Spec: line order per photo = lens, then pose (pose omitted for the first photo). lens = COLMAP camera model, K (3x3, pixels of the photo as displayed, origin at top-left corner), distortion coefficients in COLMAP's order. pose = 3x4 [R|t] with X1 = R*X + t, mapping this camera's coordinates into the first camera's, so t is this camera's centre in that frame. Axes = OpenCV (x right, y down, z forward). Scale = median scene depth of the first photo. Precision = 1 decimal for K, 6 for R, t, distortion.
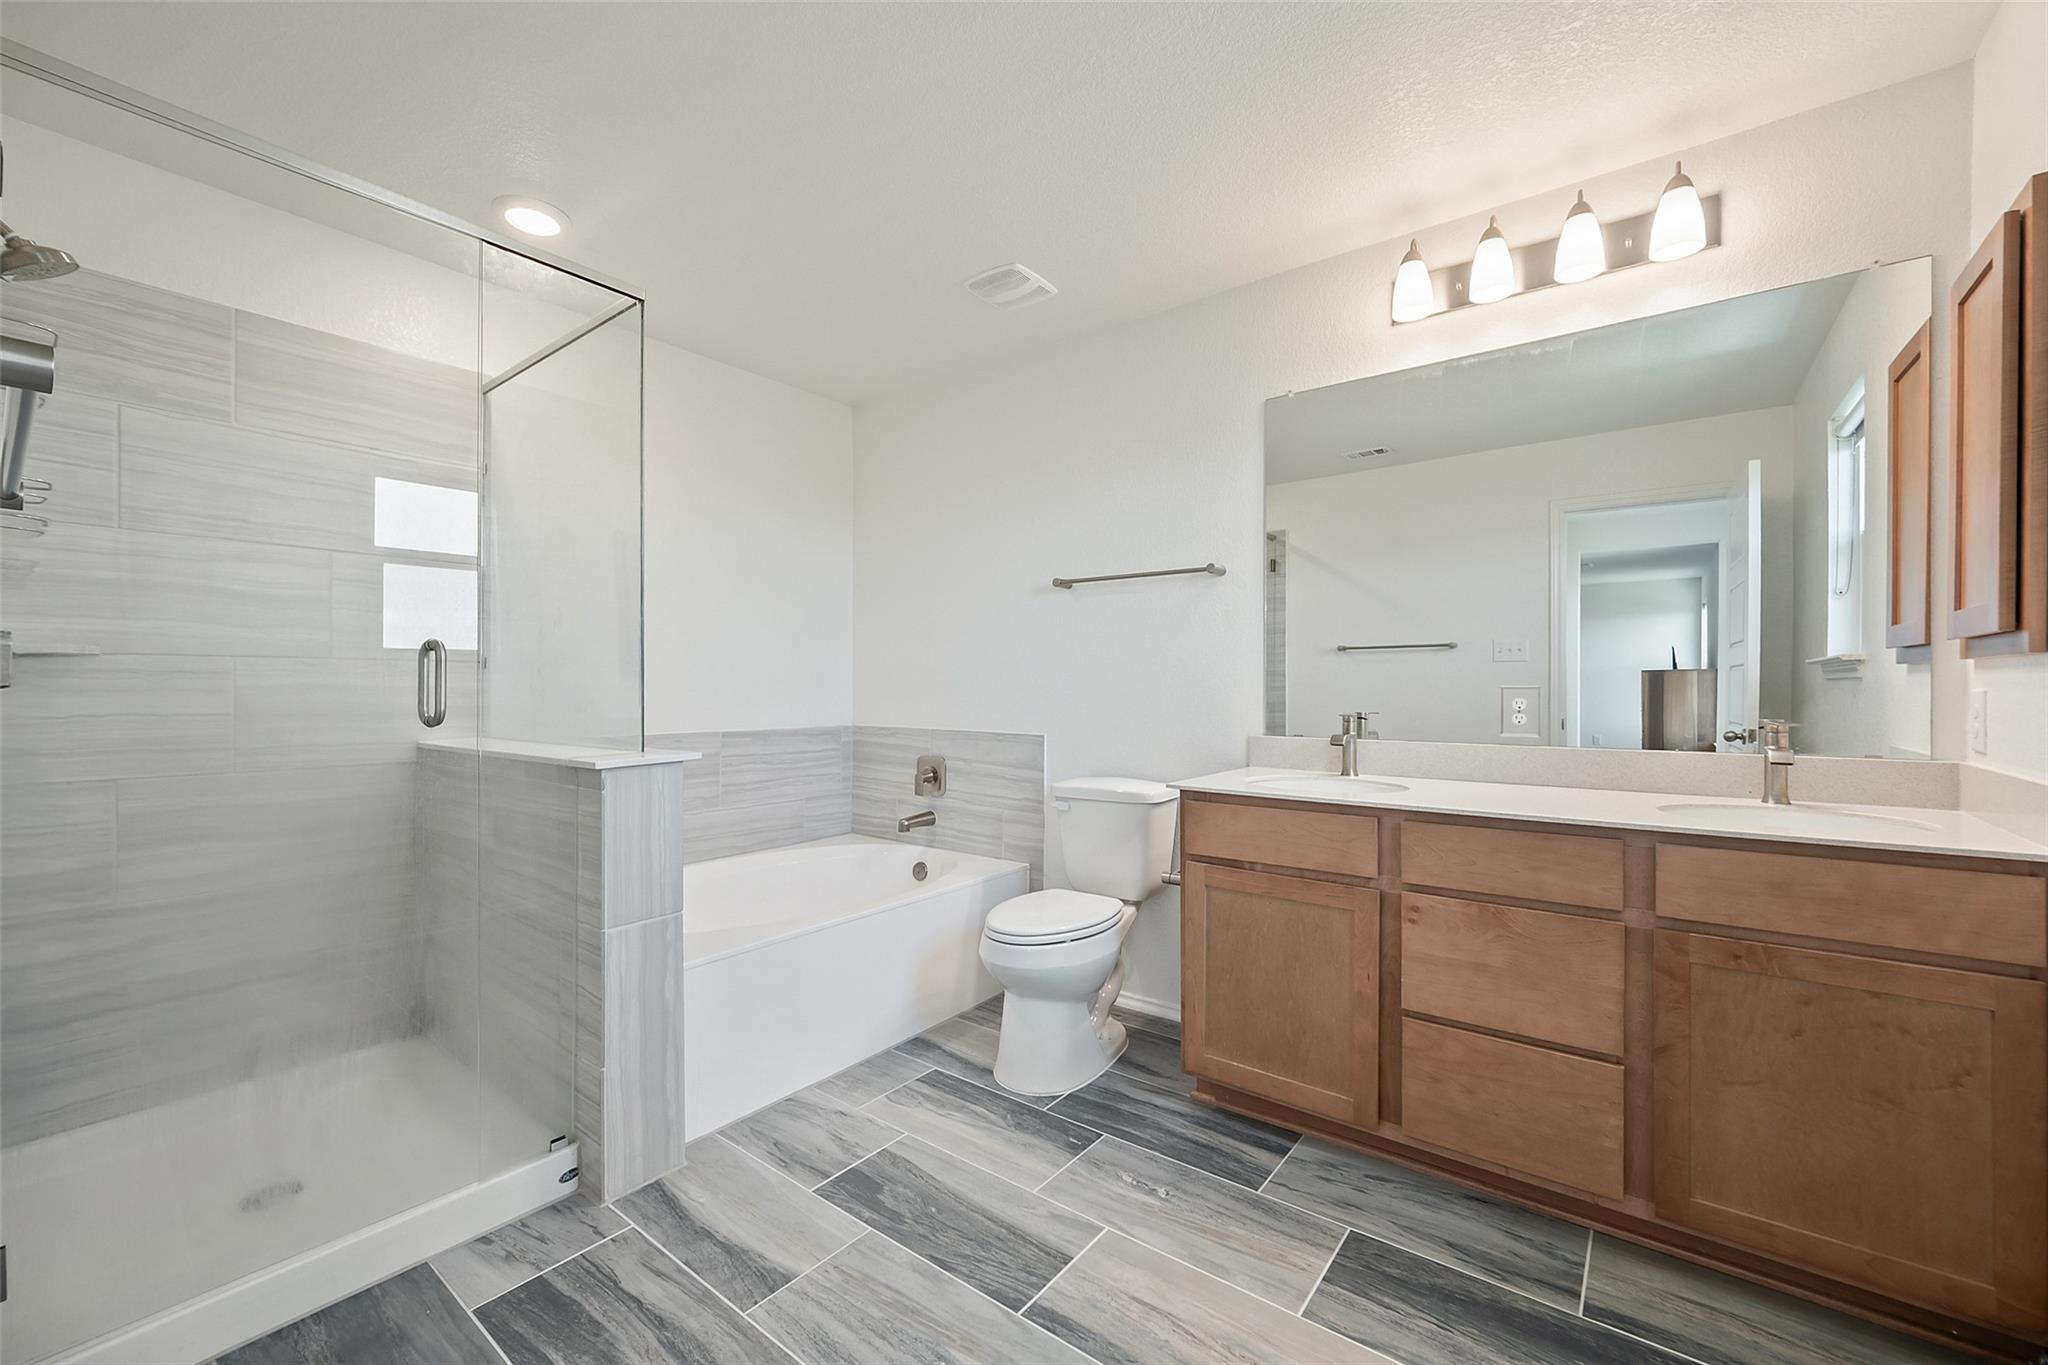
lens RADIAL K [[819.1, 0, 1028.2], [0, 819.1, 693.4], [0, 0, 1]] dist [-0.003586, -0.000231]
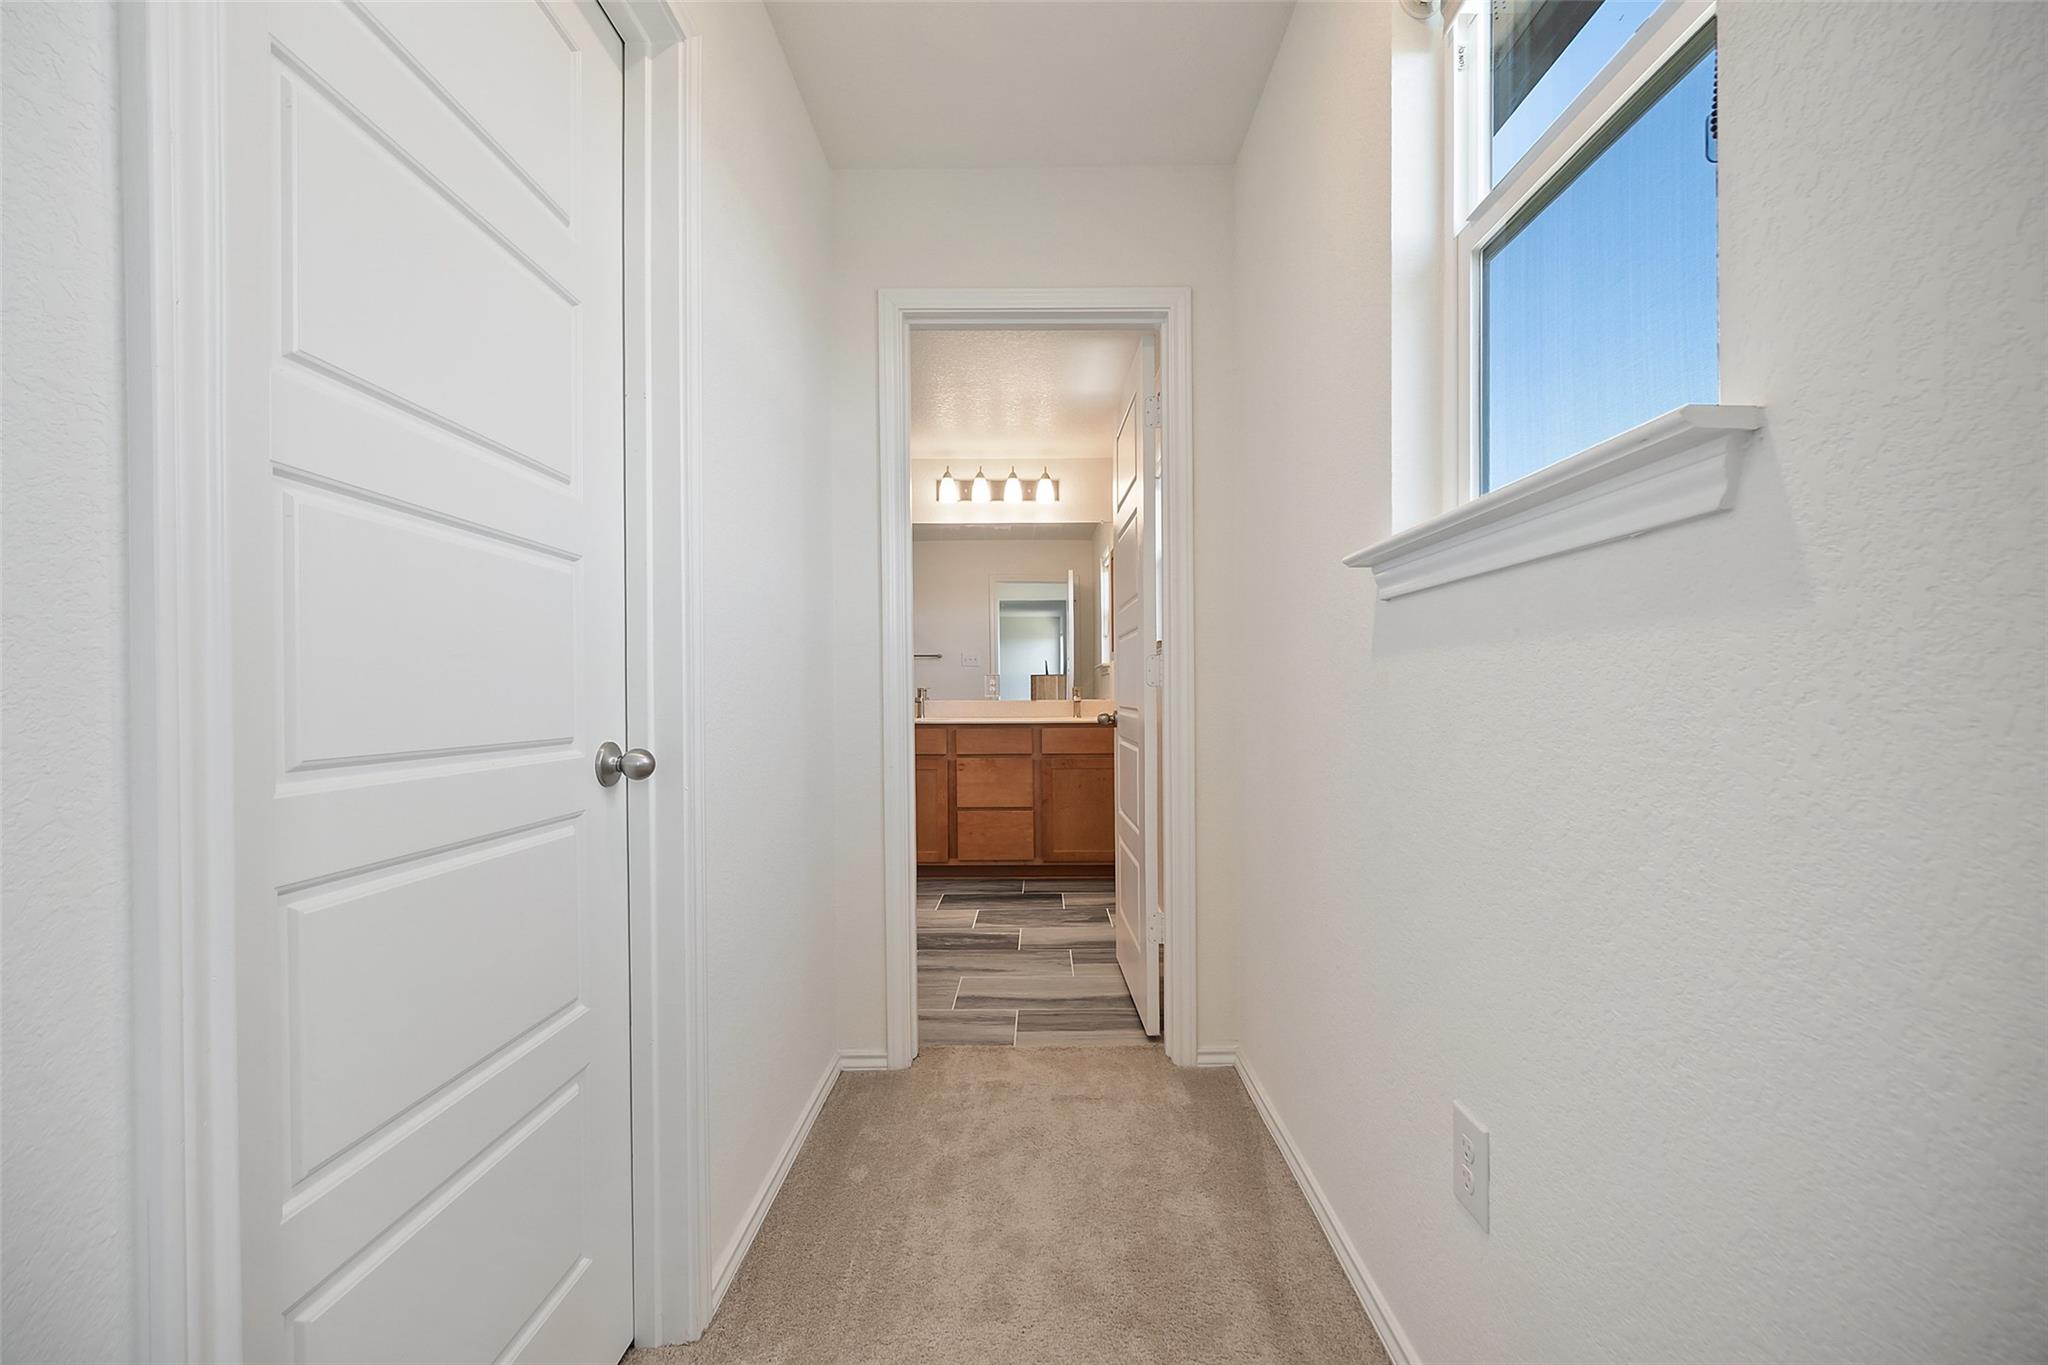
lens RADIAL K [[819.1, 0, 1027.8], [0, 819.1, 690.8], [0, 0, 1]] dist [-0.003586, -0.000231]
pose [[0.798349, -0.003993, 0.602182, -0.814006], [0.011728, 0.999891, -0.008918, 0.069576], [-0.602081, 0.014182, 0.798309, -1.030363]]
